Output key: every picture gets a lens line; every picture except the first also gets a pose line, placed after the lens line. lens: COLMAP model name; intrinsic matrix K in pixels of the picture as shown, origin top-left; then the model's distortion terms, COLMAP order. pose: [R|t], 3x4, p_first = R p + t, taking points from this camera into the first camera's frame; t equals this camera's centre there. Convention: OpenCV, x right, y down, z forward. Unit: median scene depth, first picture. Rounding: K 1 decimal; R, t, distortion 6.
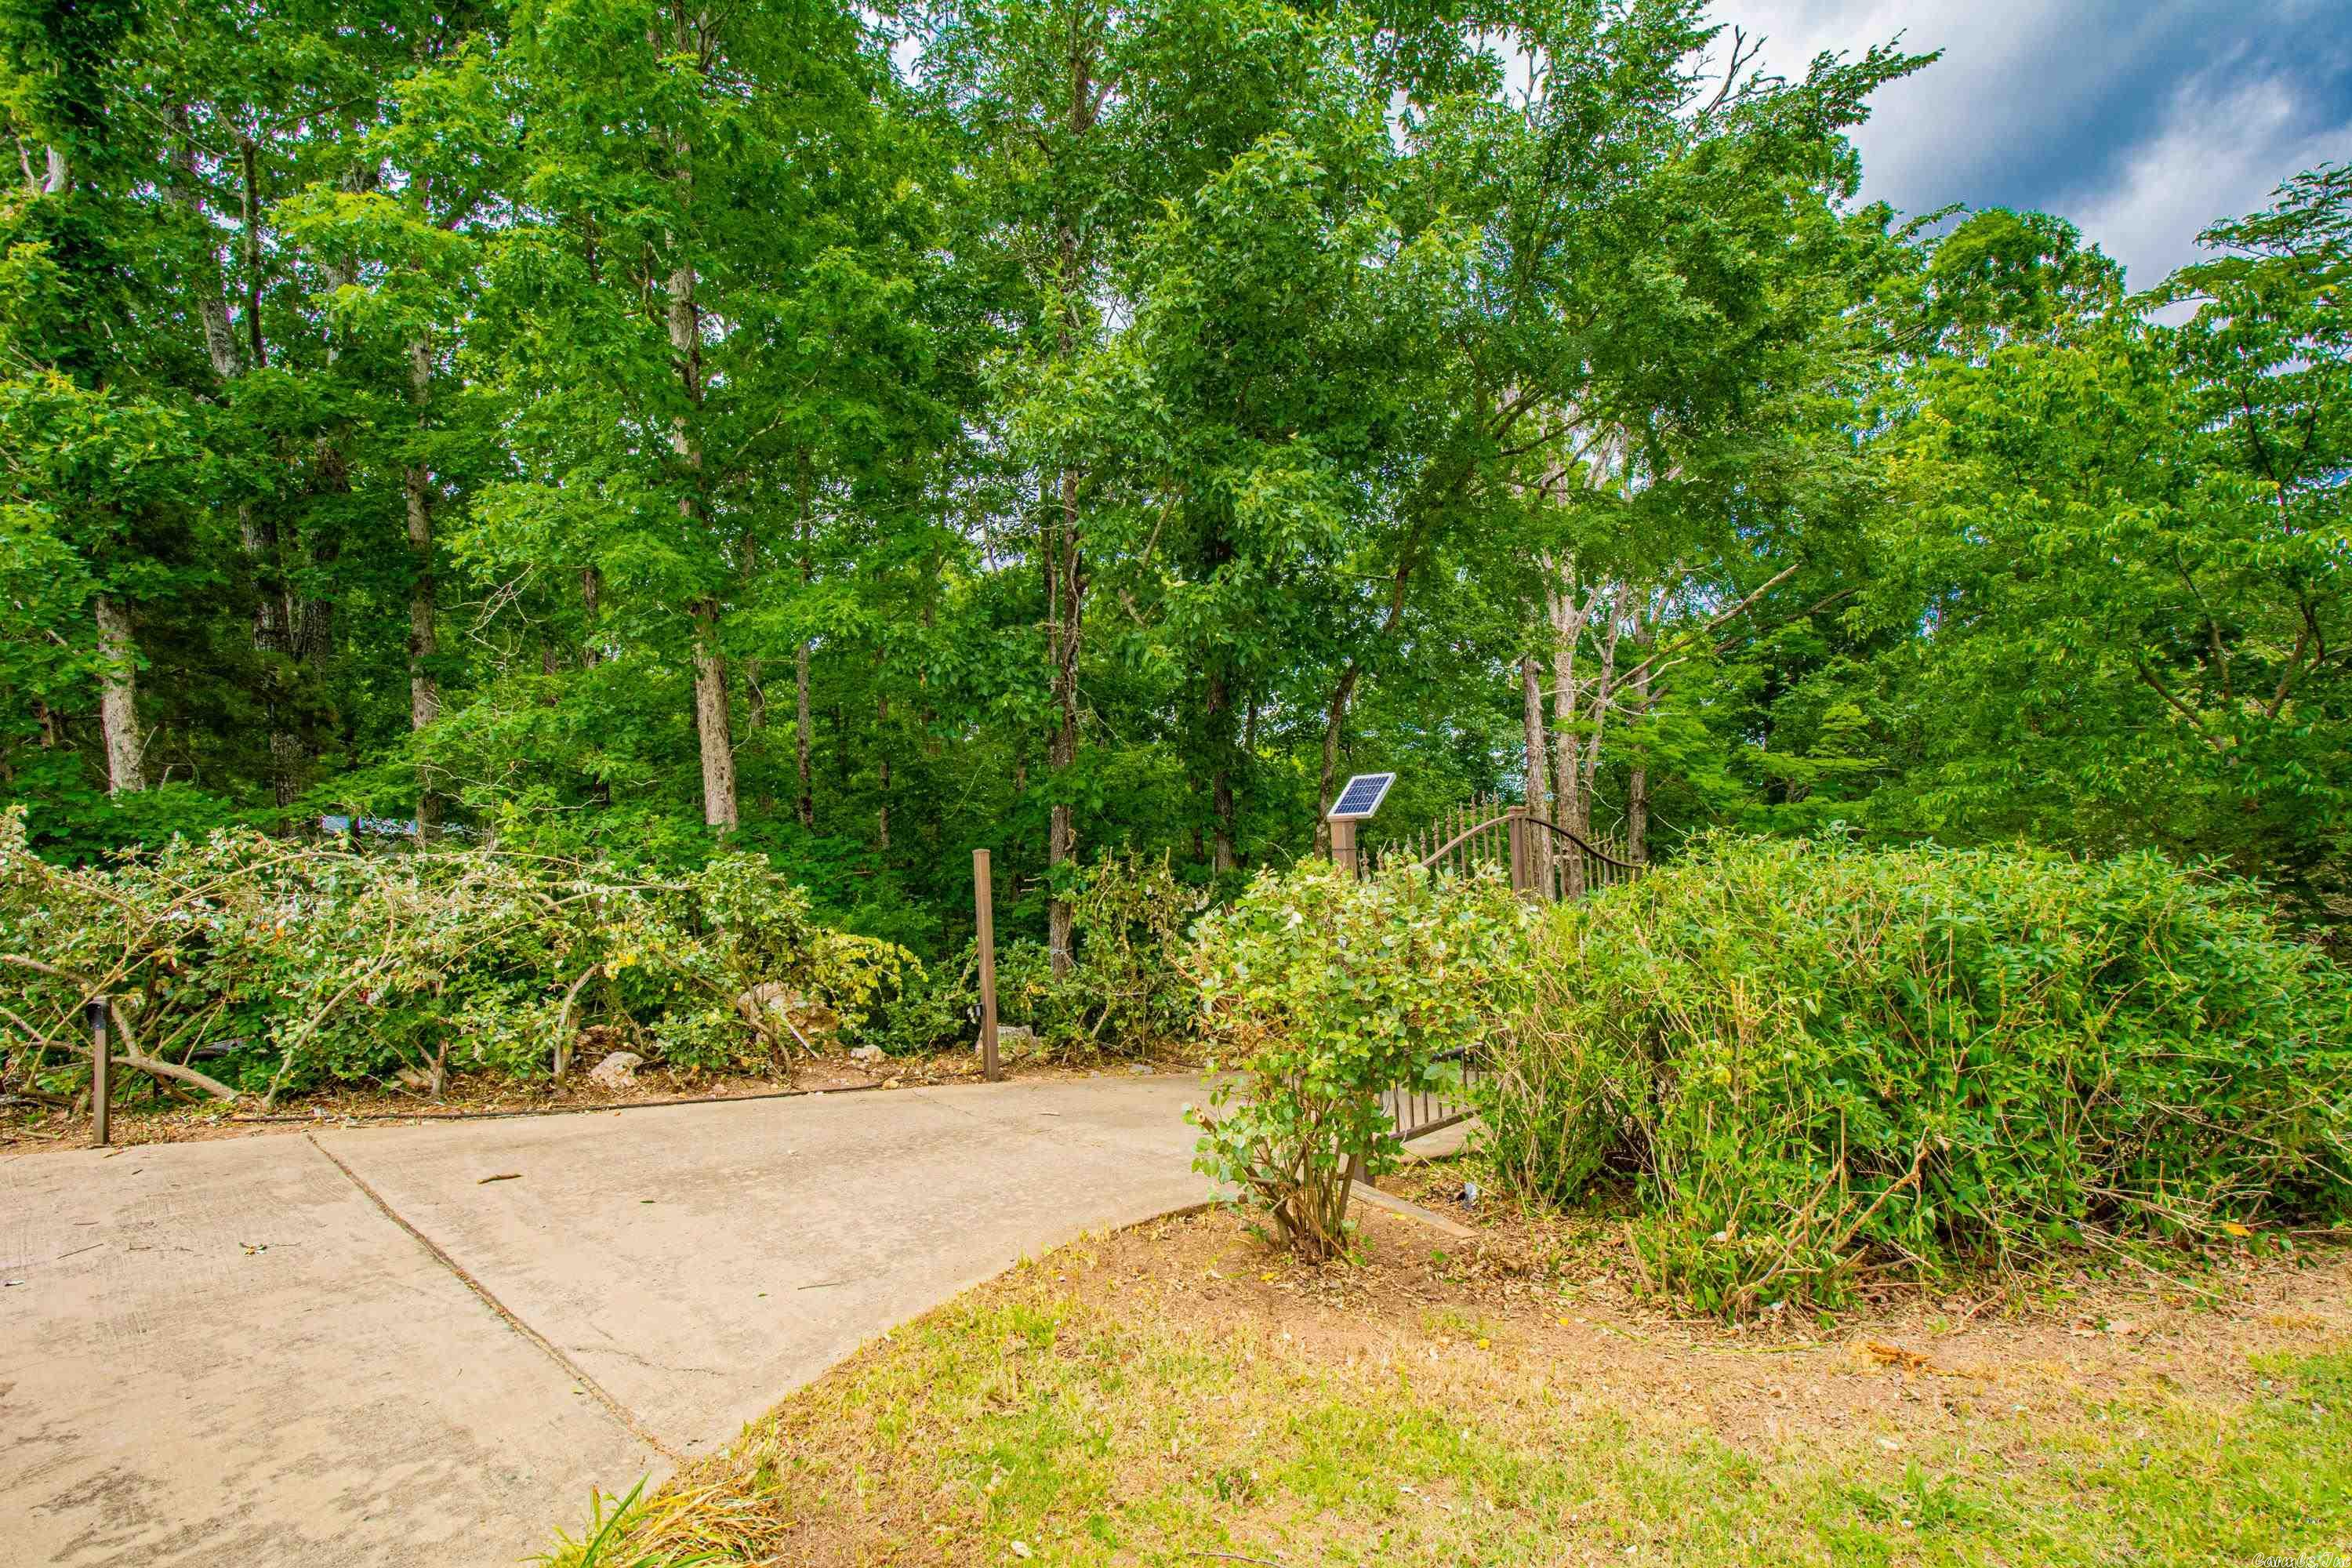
lens RADIAL K [[1037.2, 0, 1171.6], [0, 1037.2, 795.3], [0, 0, 1]] dist [0.017280, -0.005667]
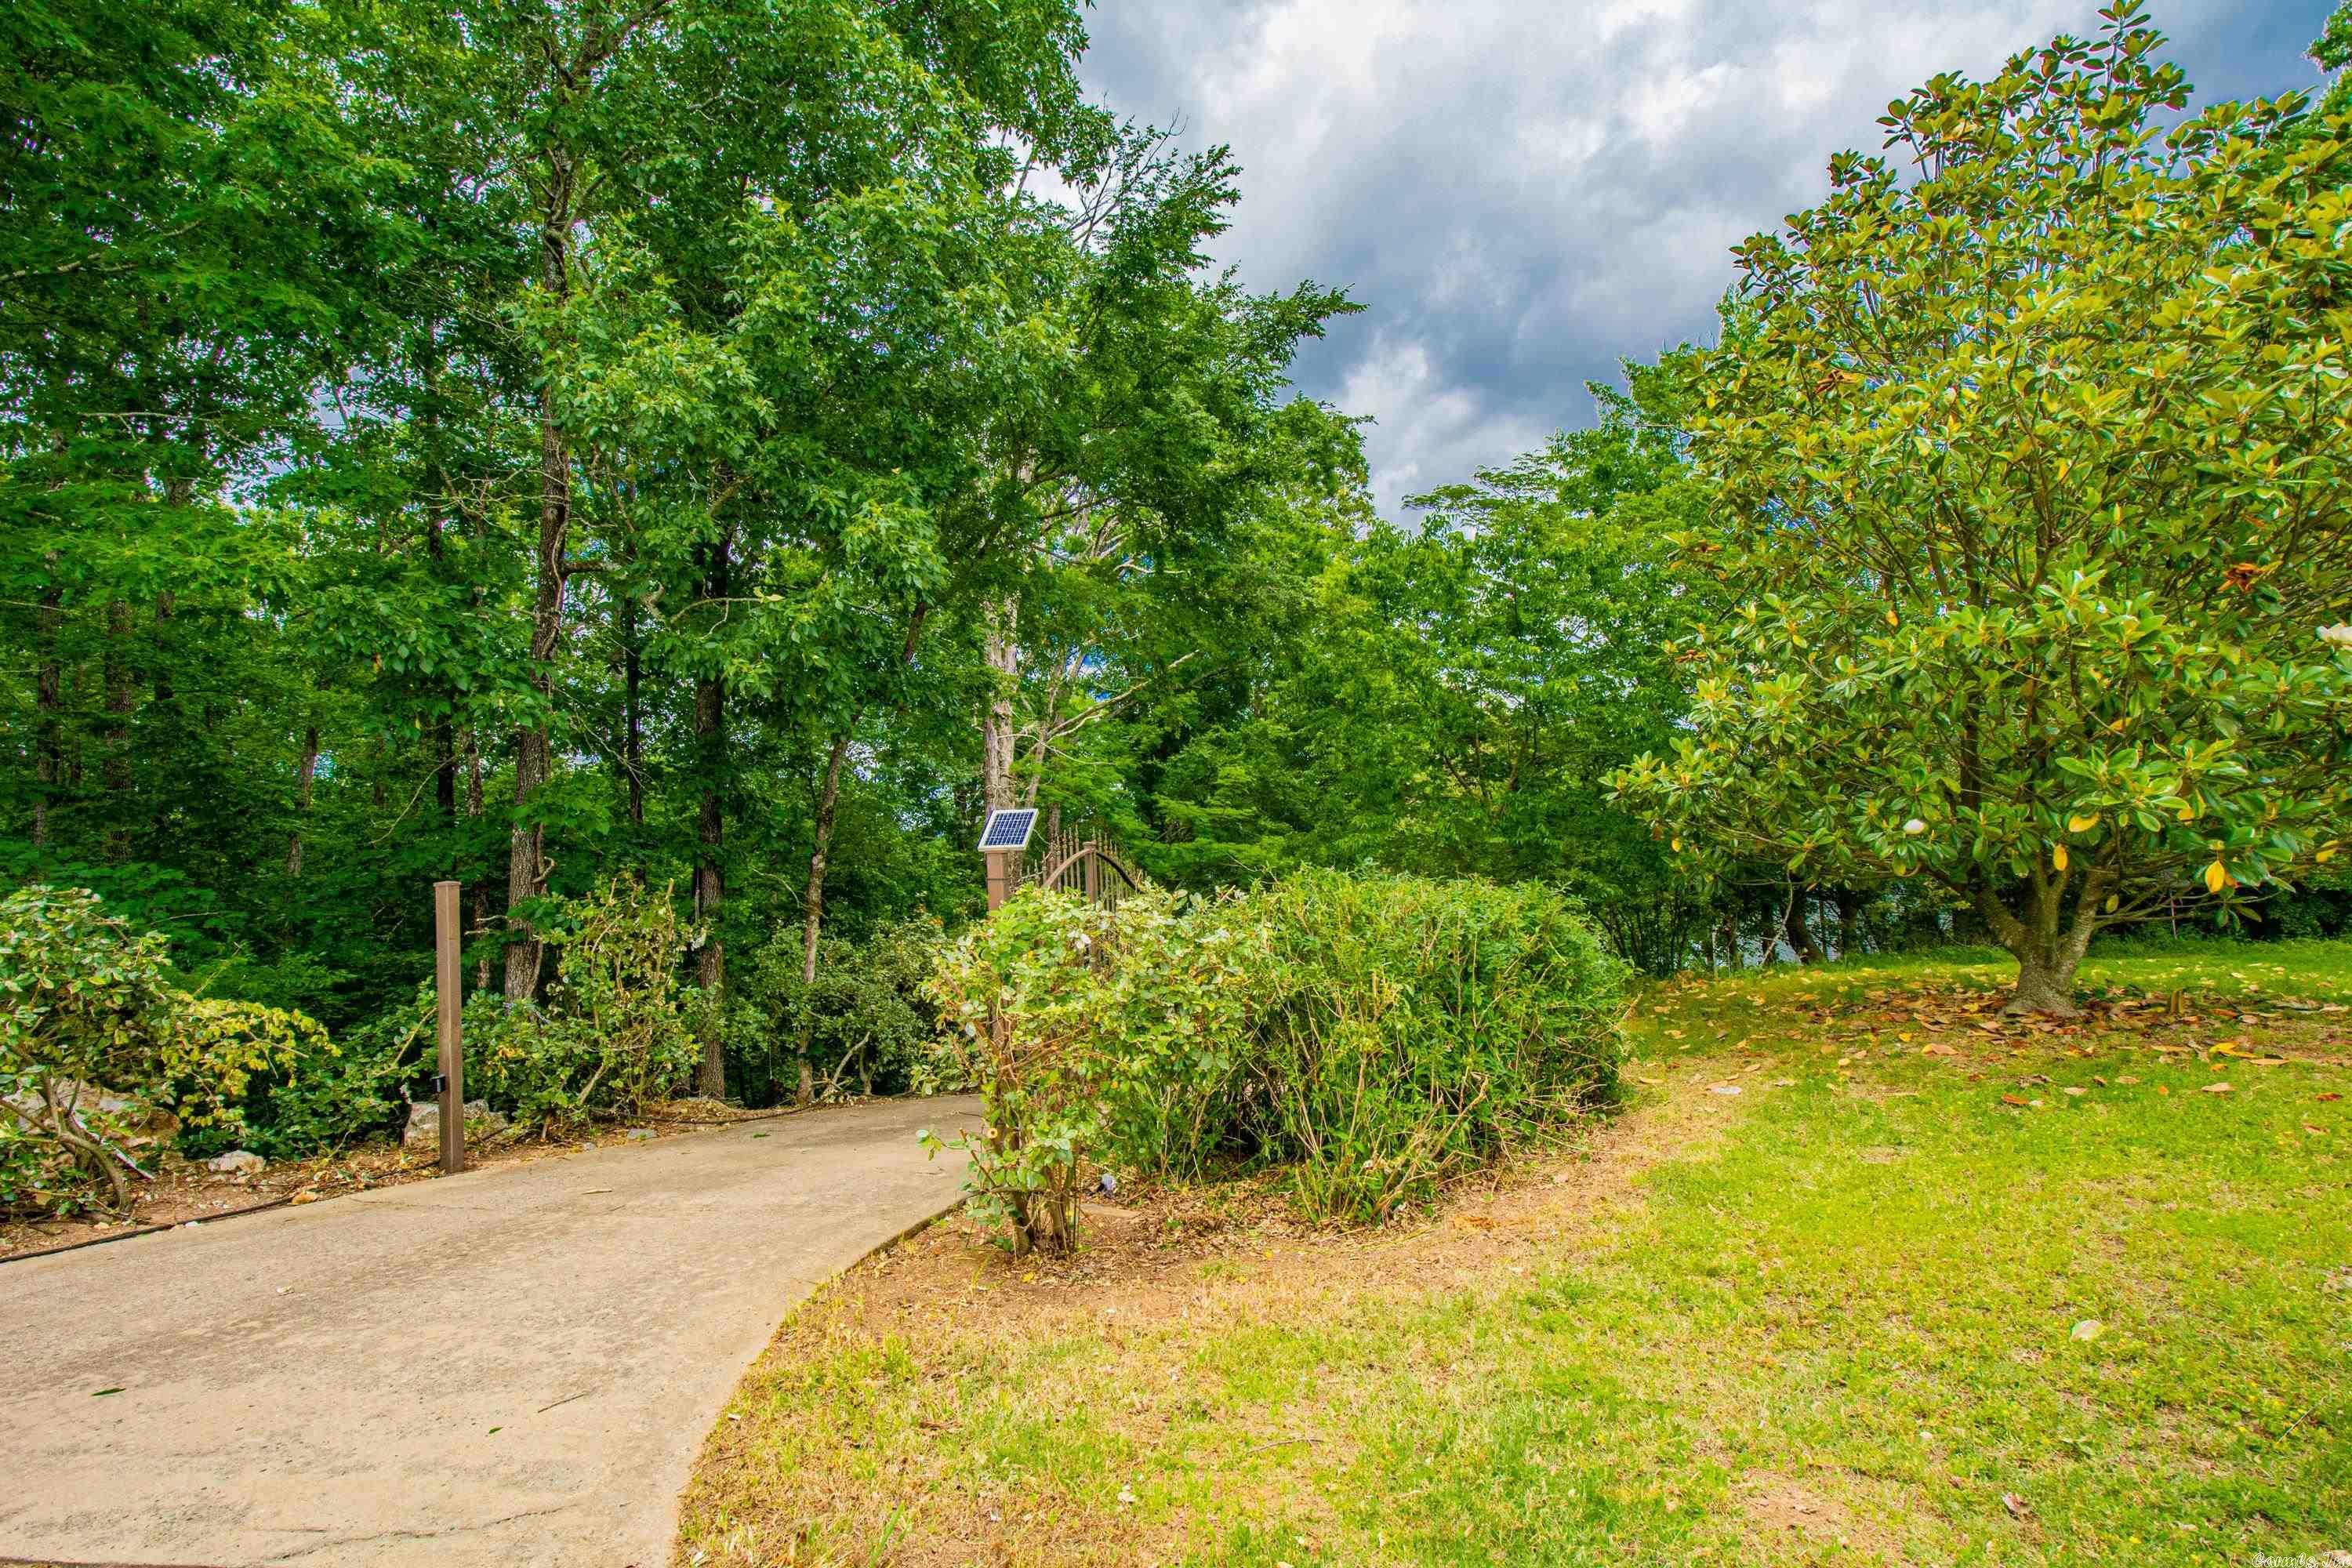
lens RADIAL K [[1037.2, 0, 1205.3], [0, 1037.2, 792.0], [0, 0, 1]] dist [0.017280, -0.005667]
pose [[0.816653, 0.048234, 0.575110, -0.175739], [-0.027945, 0.998637, -0.044072, 0.002504], [-0.576453, 0.019920, 0.816888, 0.004734]]
